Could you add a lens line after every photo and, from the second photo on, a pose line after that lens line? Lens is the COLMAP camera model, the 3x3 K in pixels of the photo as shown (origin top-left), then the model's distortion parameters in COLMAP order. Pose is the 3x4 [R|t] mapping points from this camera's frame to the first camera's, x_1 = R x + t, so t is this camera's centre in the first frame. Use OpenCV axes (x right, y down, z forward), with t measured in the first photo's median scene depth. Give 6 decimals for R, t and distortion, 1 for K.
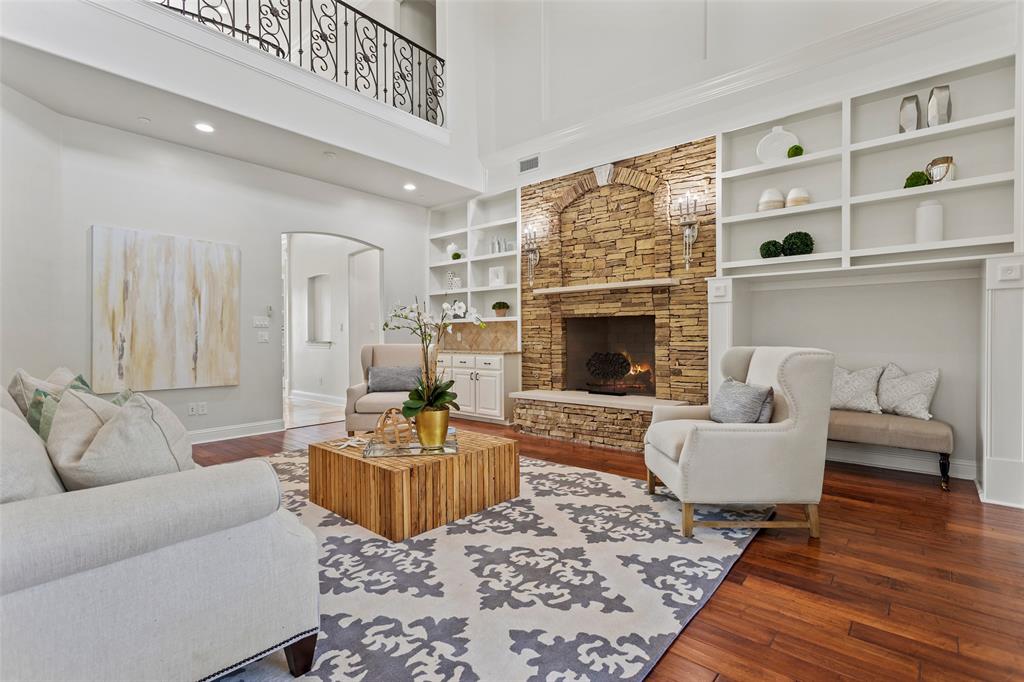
lens RADIAL K [[484.3, 0, 511.1], [0, 484.3, 339.8], [0, 0, 1]] dist [0.001644, 0.001453]
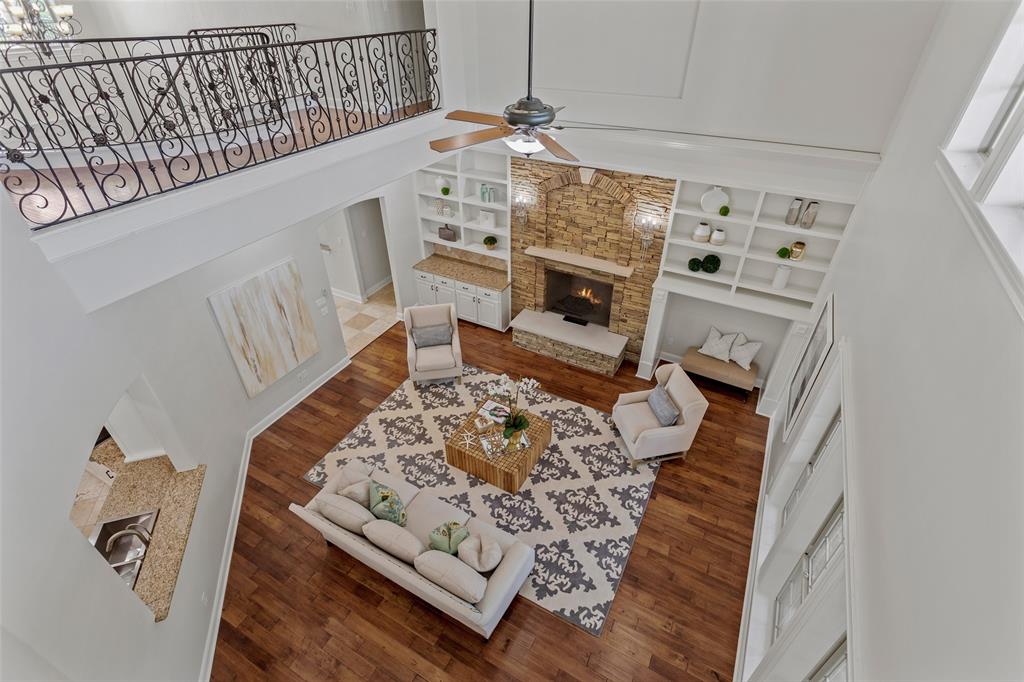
lens RADIAL K [[484.3, 0, 512.3], [0, 484.3, 344.0], [0, 0, 1]] dist [0.001644, 0.001453]
pose [[0.976467, -0.125381, 0.175477, -0.330112], [0.000187, 0.814138, 0.580672, -0.874162], [-0.215667, -0.566974, 0.795002, -0.237176]]
